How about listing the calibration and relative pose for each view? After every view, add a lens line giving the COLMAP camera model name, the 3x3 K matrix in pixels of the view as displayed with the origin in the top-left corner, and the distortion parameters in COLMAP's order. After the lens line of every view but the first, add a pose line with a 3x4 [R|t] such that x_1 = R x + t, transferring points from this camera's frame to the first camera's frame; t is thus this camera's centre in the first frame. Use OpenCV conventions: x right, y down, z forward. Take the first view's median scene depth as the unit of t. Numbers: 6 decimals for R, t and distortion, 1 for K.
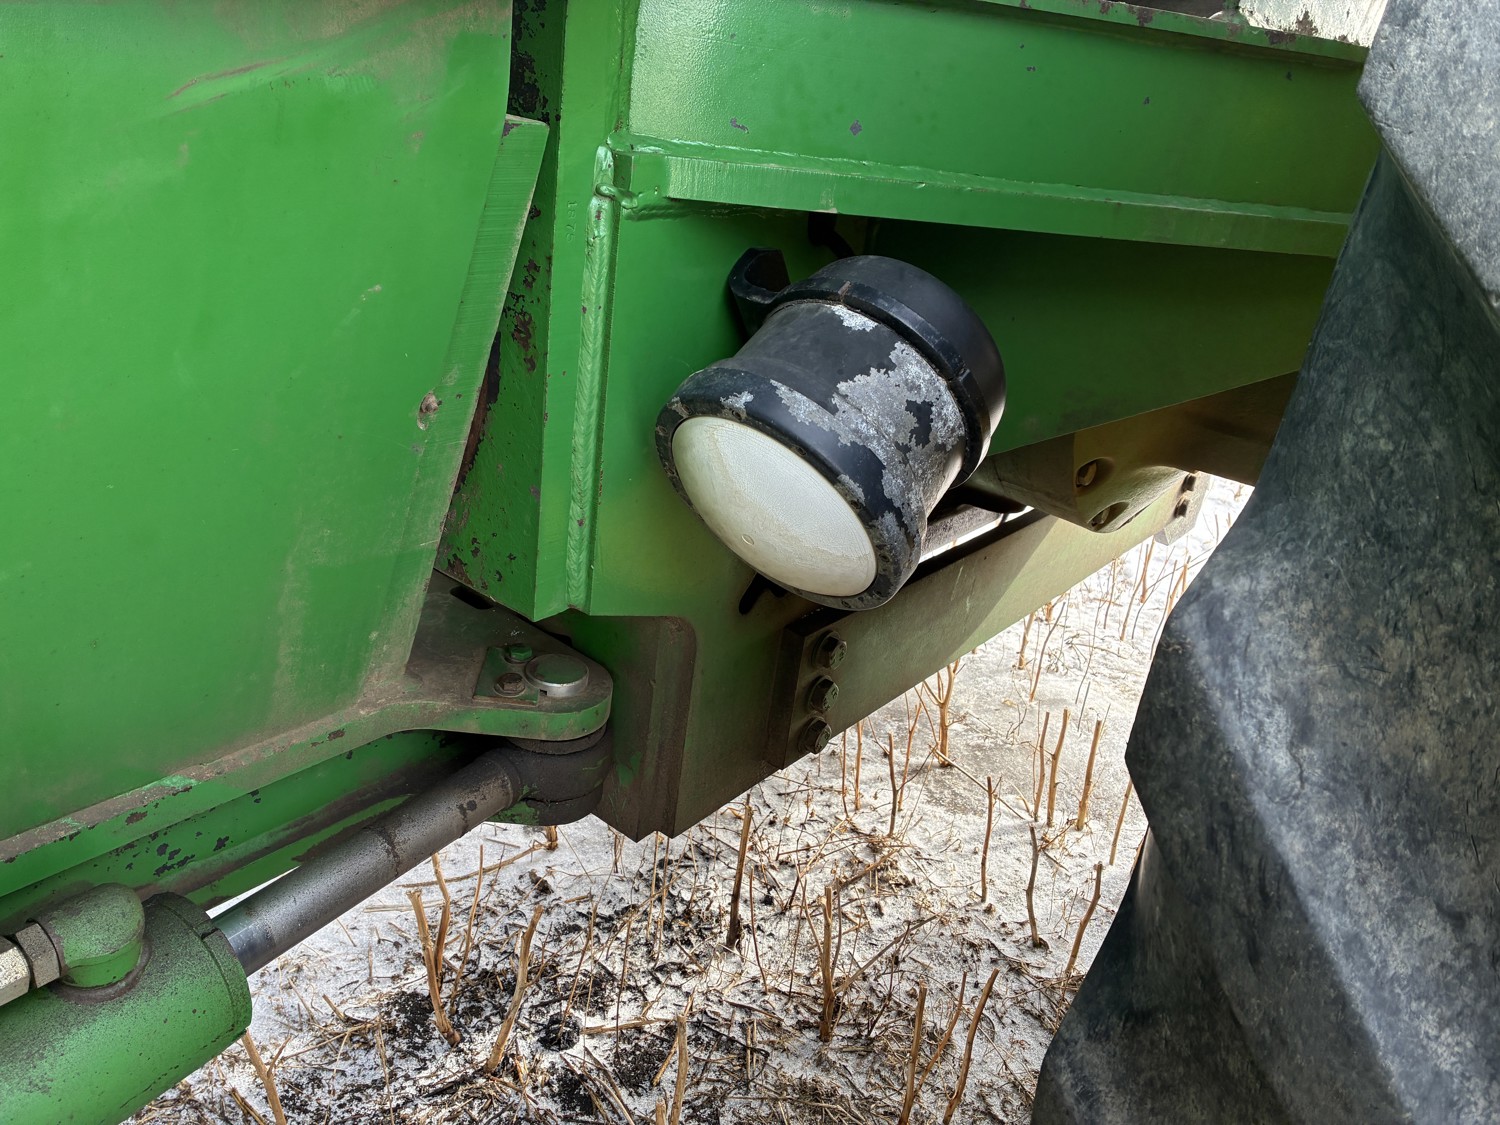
lens RADIAL K [[1129.3, 0, 733.7], [0, 1129.3, 574.0], [0, 0, 1]] dist [0.042650, -0.051285]
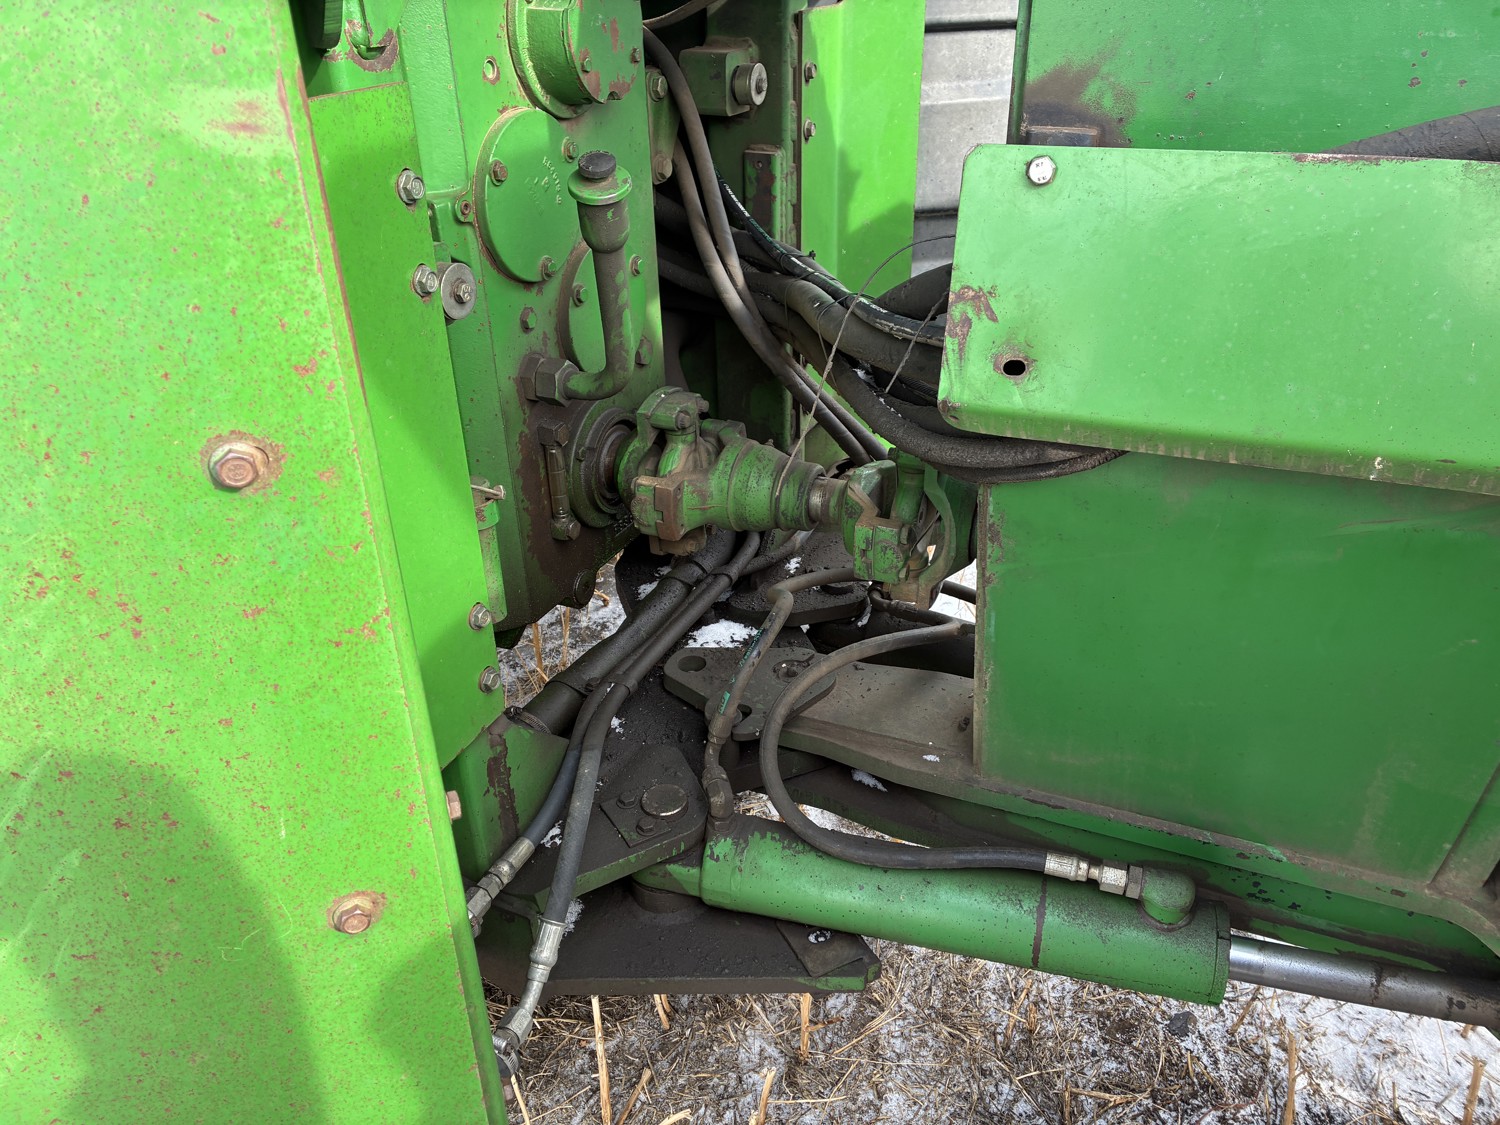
lens RADIAL K [[1129.3, 0, 745.5], [0, 1129.3, 564.3], [0, 0, 1]] dist [0.042650, -0.051285]
pose [[0.275839, 0.344679, -0.897279, 0.536452], [-0.349744, 0.905498, 0.240319, -0.276132], [0.895317, 0.247528, 0.370321, -0.309787]]
